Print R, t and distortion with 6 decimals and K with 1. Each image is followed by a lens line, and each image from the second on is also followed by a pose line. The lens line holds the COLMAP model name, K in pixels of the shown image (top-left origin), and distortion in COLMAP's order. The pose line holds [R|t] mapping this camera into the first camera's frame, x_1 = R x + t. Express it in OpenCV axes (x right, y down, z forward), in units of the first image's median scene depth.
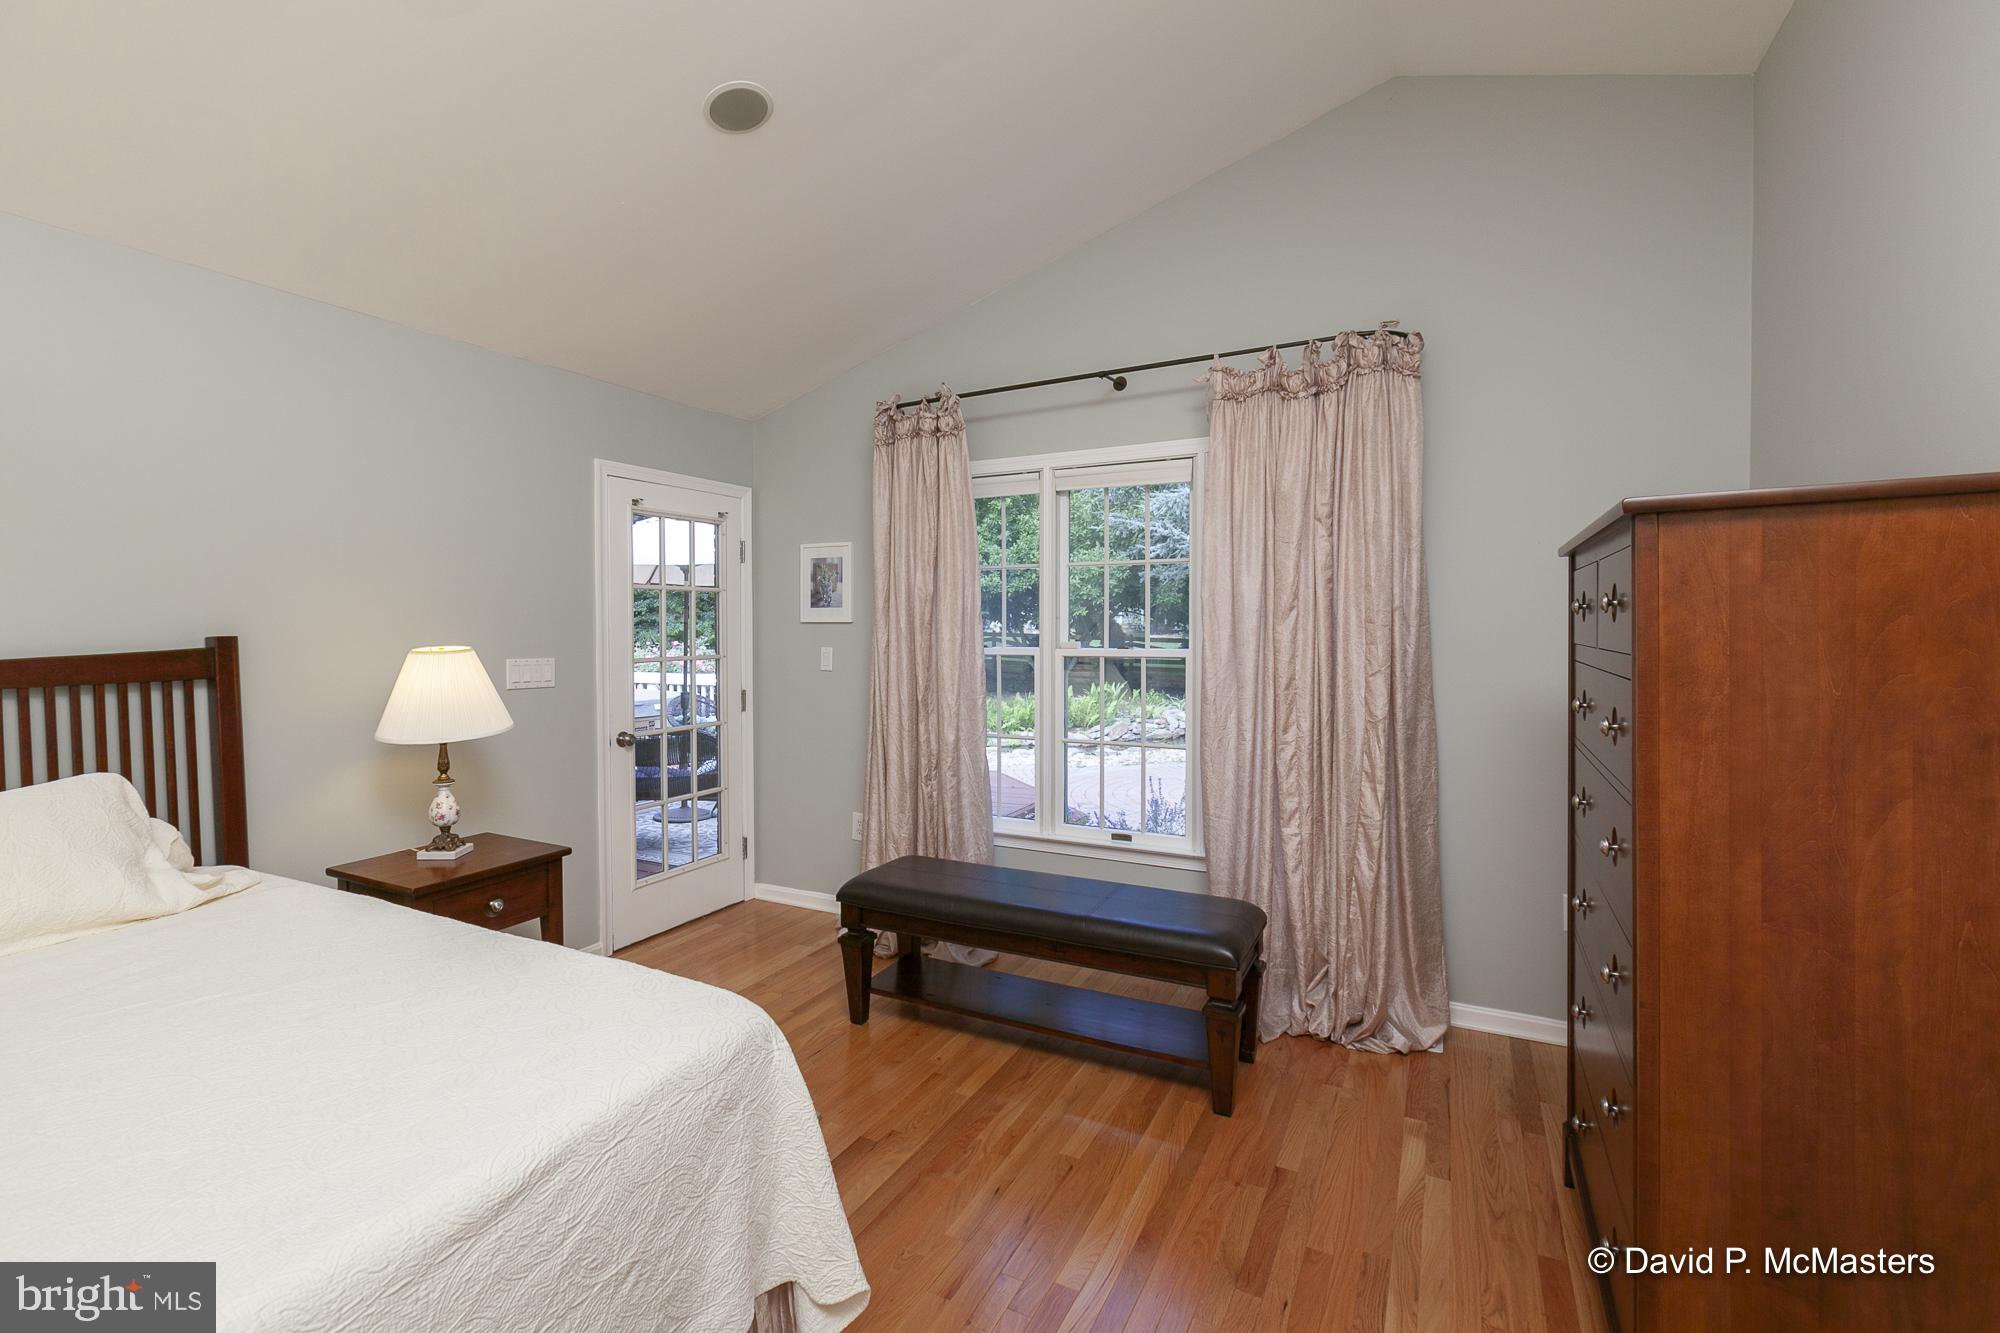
lens RADIAL K [[886.0, 0, 1010.6], [0, 886.0, 659.2], [0, 0, 1]] dist [-0.001598, -0.001277]
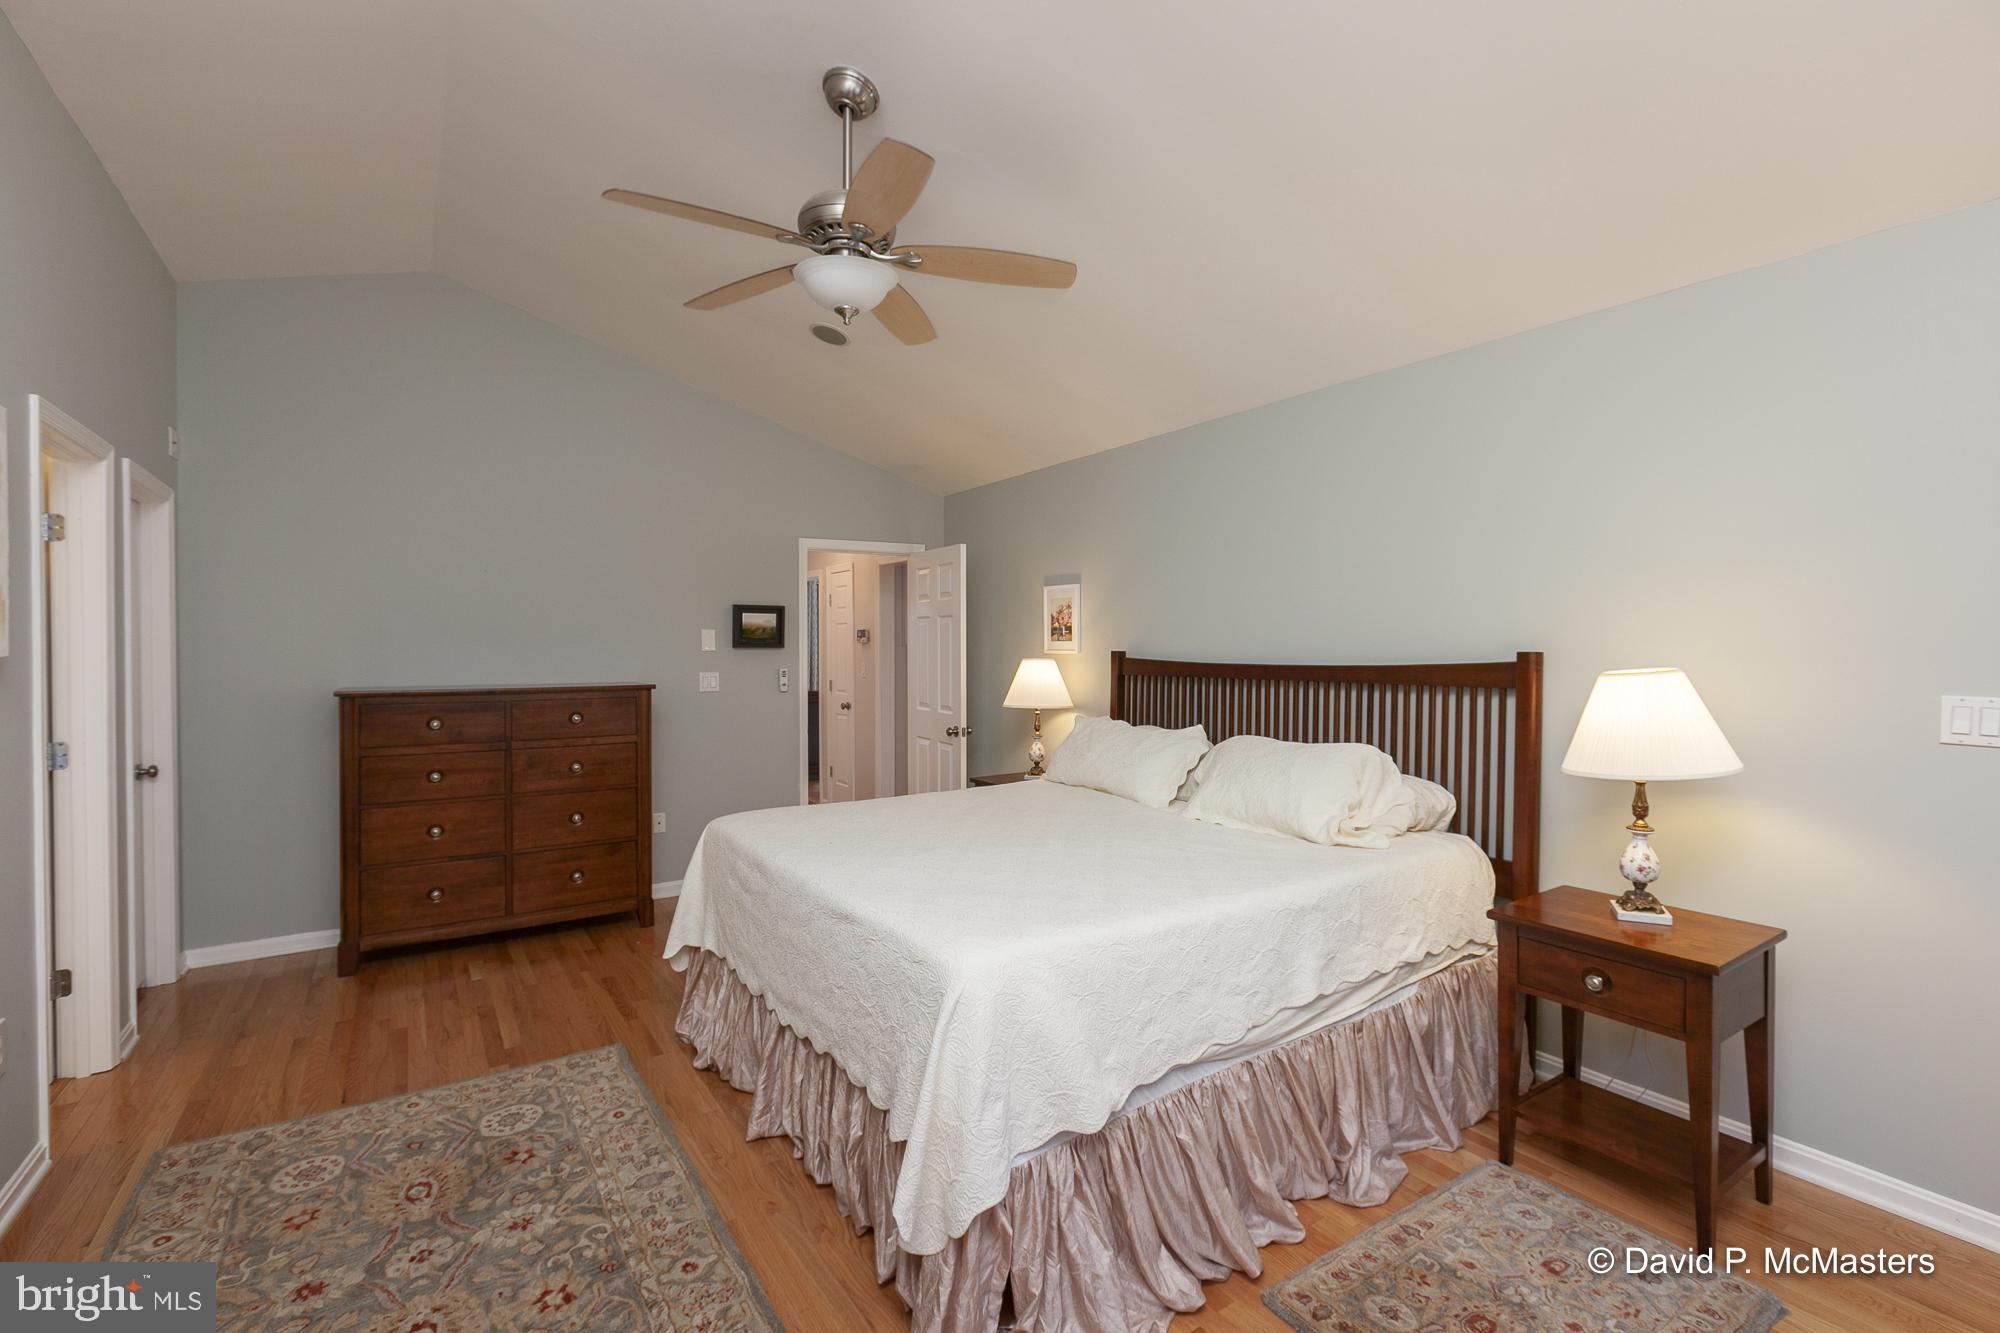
lens RADIAL K [[886.0, 0, 1010.6], [0, 886.0, 659.2], [0, 0, 1]] dist [-0.001598, -0.001277]
pose [[-0.484903, 0.015599, -0.874429, 0.382798], [-0.028388, 0.999033, 0.033564, -0.033183], [0.874107, 0.041099, -0.483991, 0.885858]]
